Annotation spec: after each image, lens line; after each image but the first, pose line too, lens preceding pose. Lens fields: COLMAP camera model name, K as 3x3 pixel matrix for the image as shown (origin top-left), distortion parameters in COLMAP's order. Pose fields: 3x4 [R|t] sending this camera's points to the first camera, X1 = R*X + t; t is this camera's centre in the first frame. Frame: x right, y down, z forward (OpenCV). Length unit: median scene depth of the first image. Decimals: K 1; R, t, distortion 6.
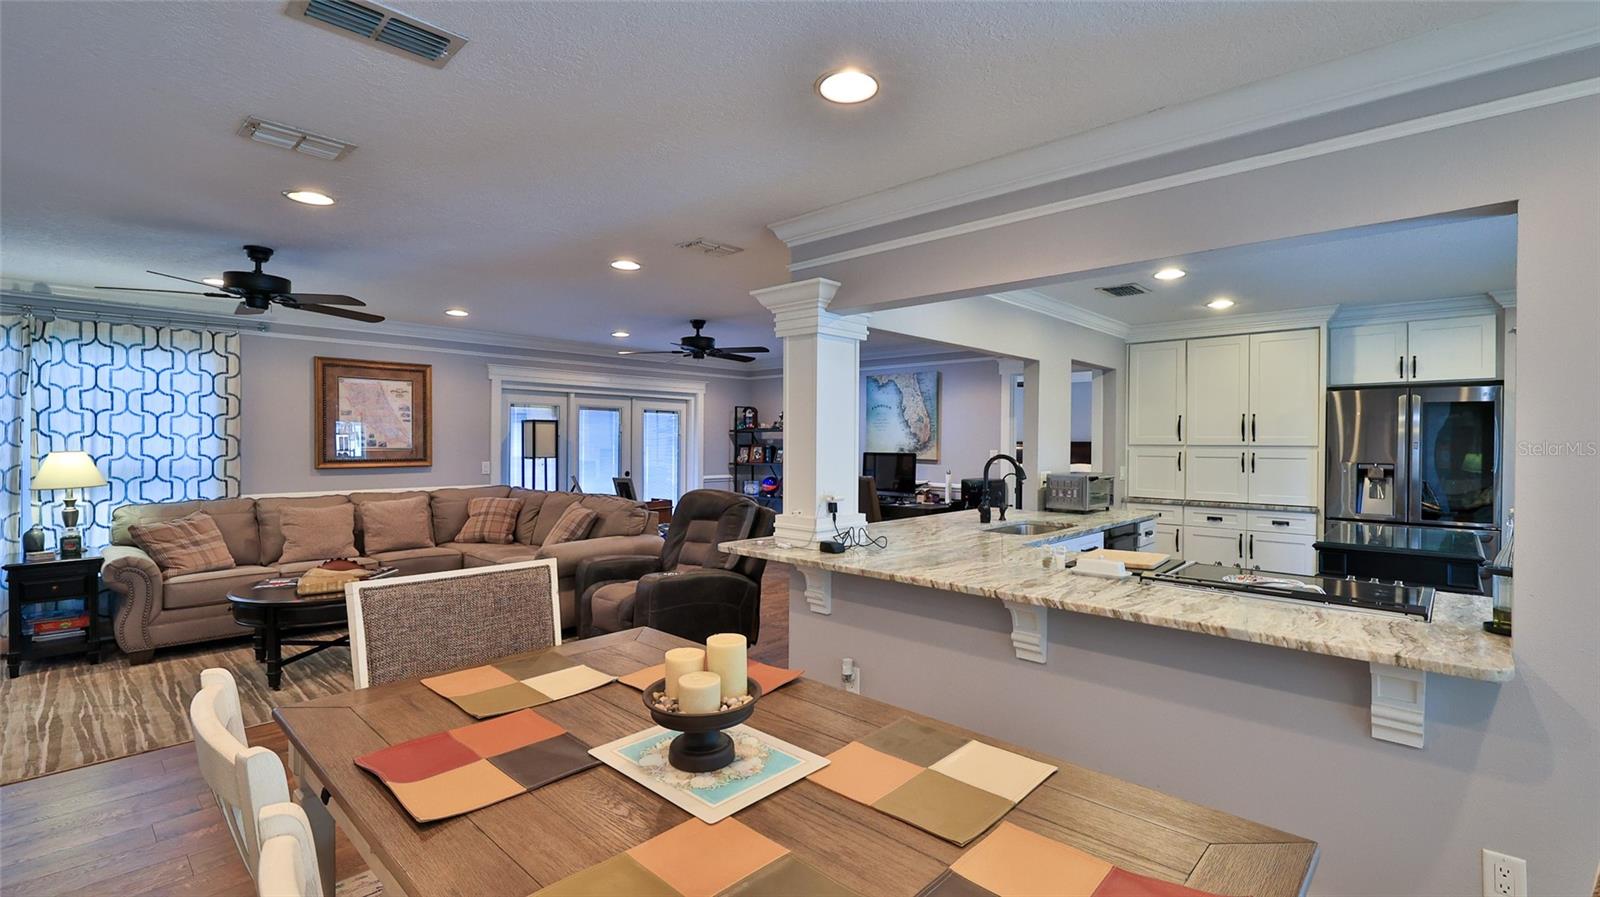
lens RADIAL K [[708.7, 0, 794.5], [0, 708.7, 446.8], [0, 0, 1]] dist [-0.001035, 0.000841]
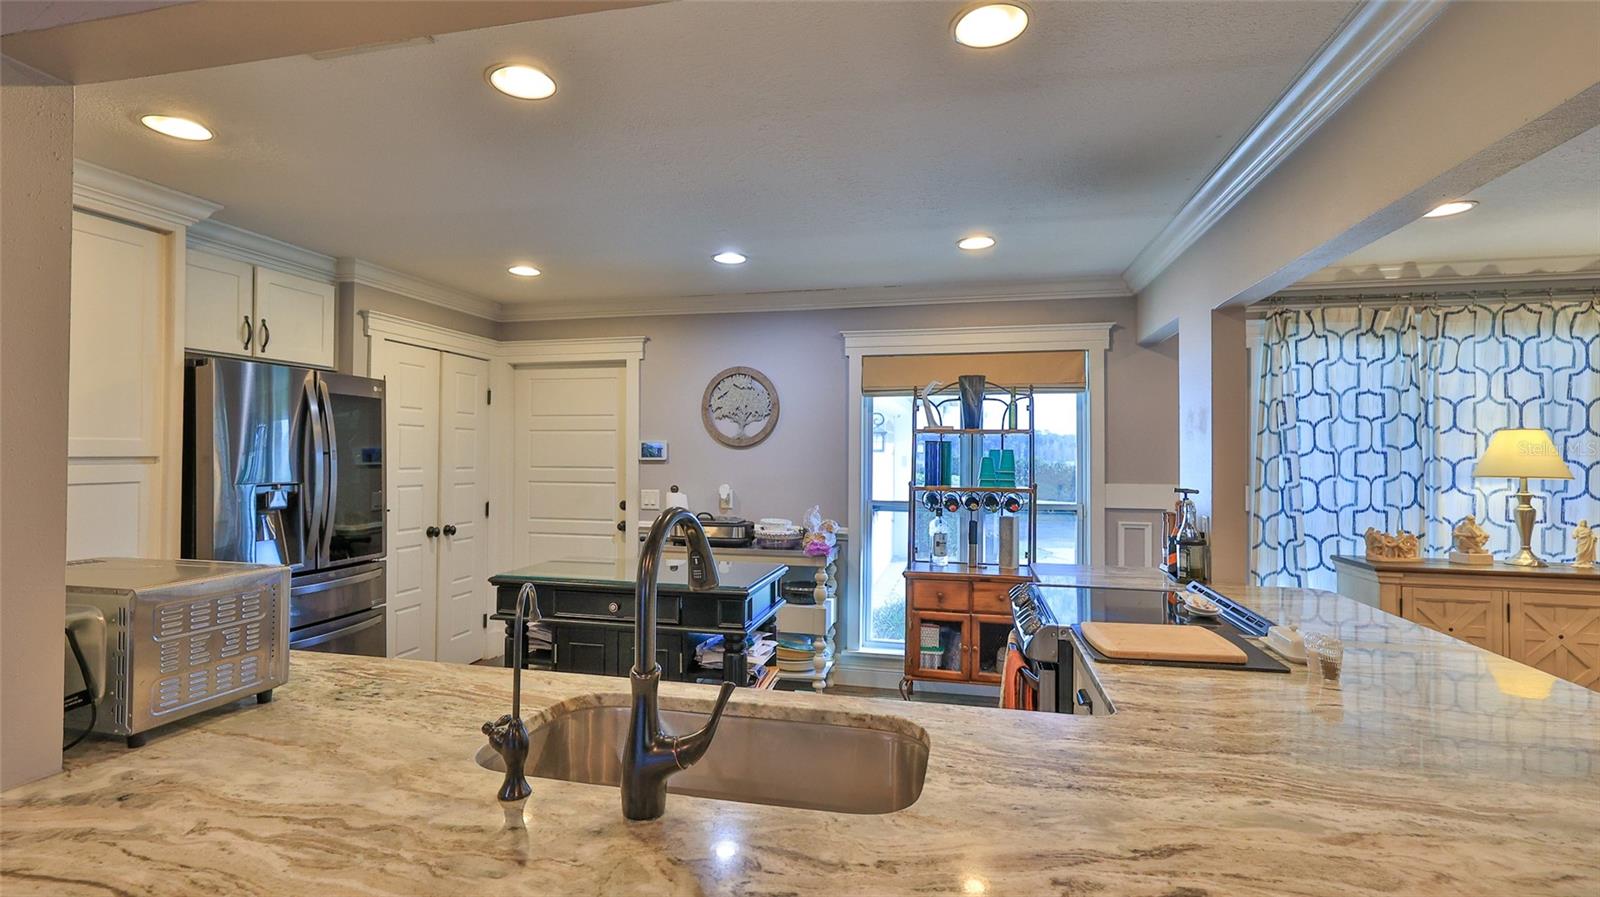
lens RADIAL K [[708.7, 0, 822.8], [0, 708.7, 445.4], [0, 0, 1]] dist [-0.001035, 0.000841]
pose [[-0.503071, 0.000242, 0.864245, 0.031701], [-0.001423, 0.999998, -0.001108, -0.008886], [-0.864244, -0.001787, -0.503070, 0.781185]]
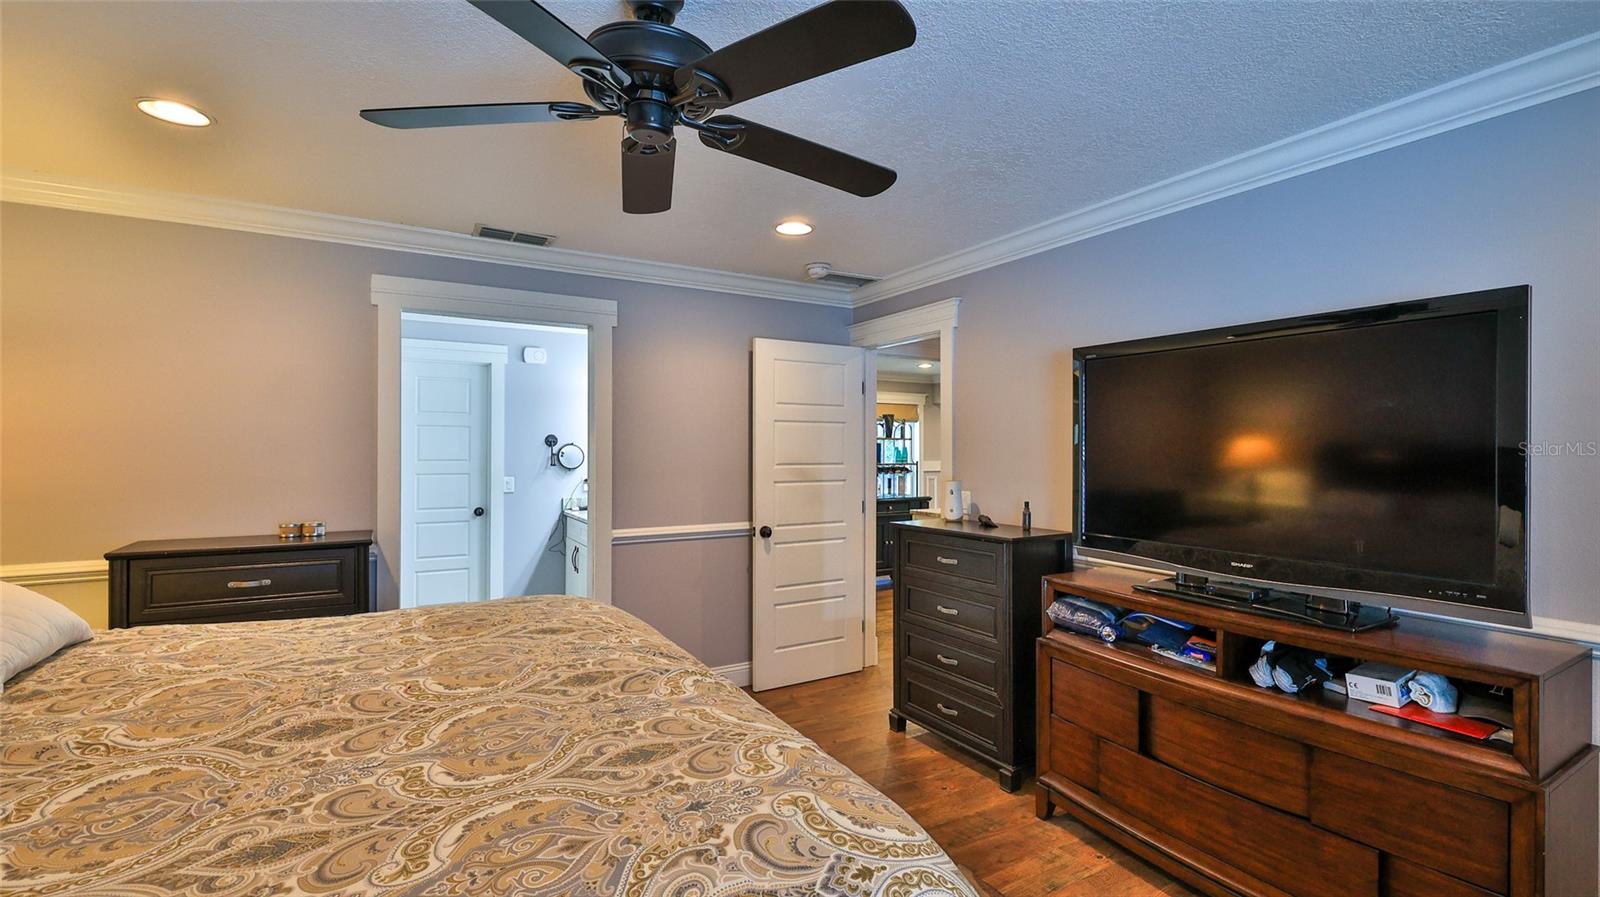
lens RADIAL K [[708.7, 0, 801.1], [0, 708.7, 448.5], [0, 0, 1]] dist [-0.001035, 0.000841]
pose [[-0.960763, -0.012238, 0.277101, 0.316437], [-0.009606, 0.999895, 0.010855, -0.016788], [-0.277205, 0.007767, -0.960779, 1.900180]]
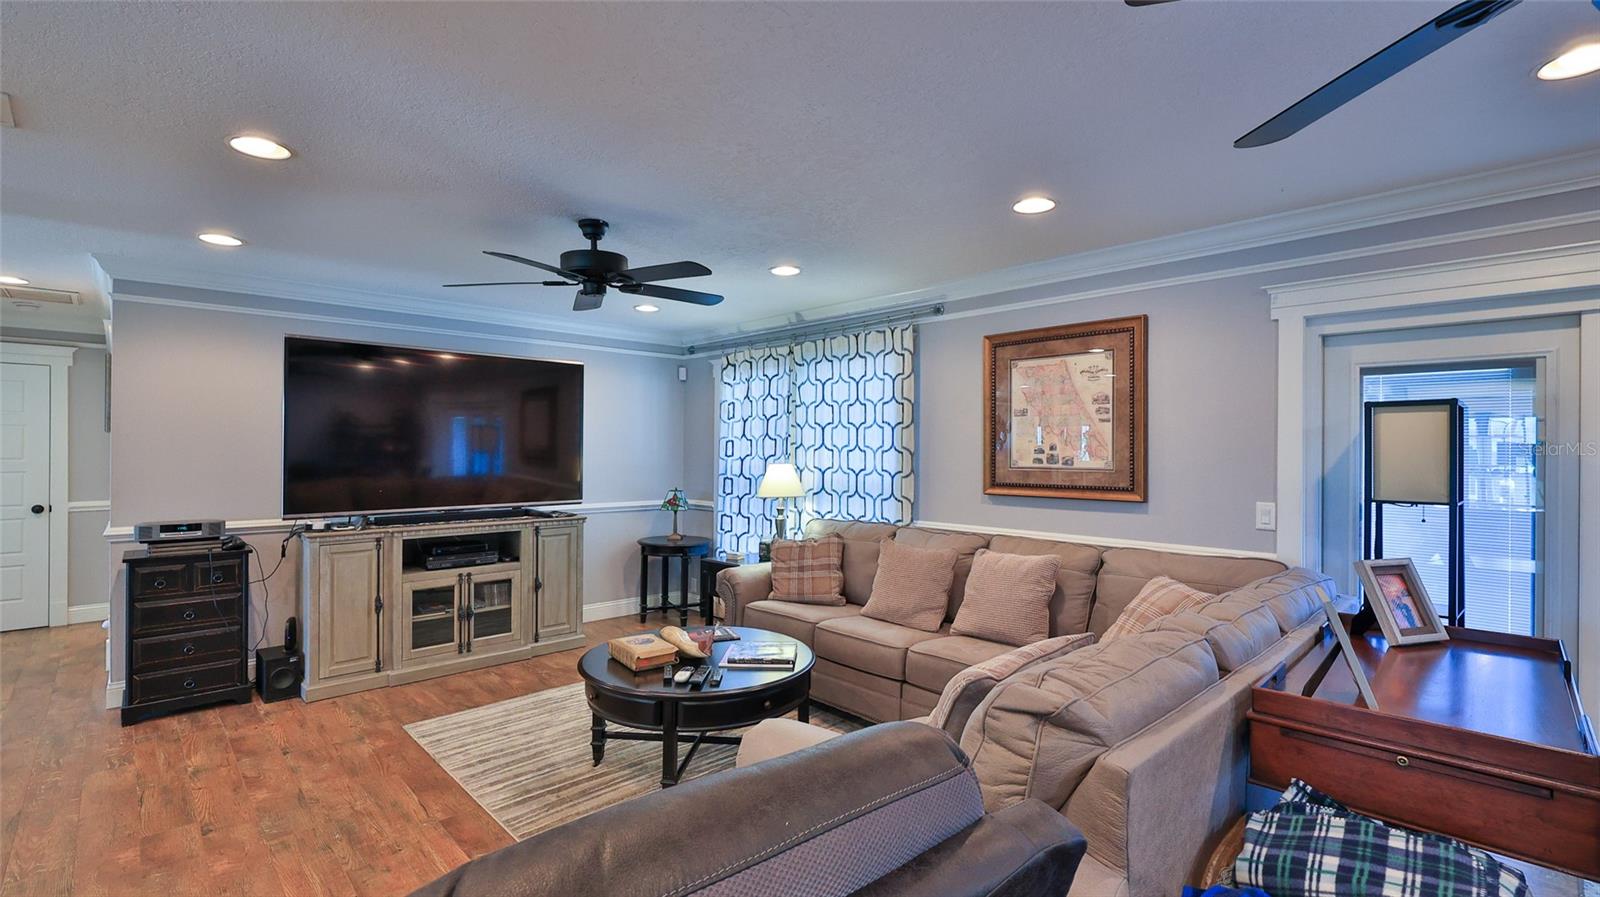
lens RADIAL K [[708.7, 0, 805.0], [0, 708.7, 444.8], [0, 0, 1]] dist [-0.001035, 0.000841]
pose [[-0.048591, -0.011738, -0.998750, 0.040698], [-0.012949, 0.999854, -0.011121, -0.008231], [0.998735, 0.012392, -0.048736, 0.867051]]
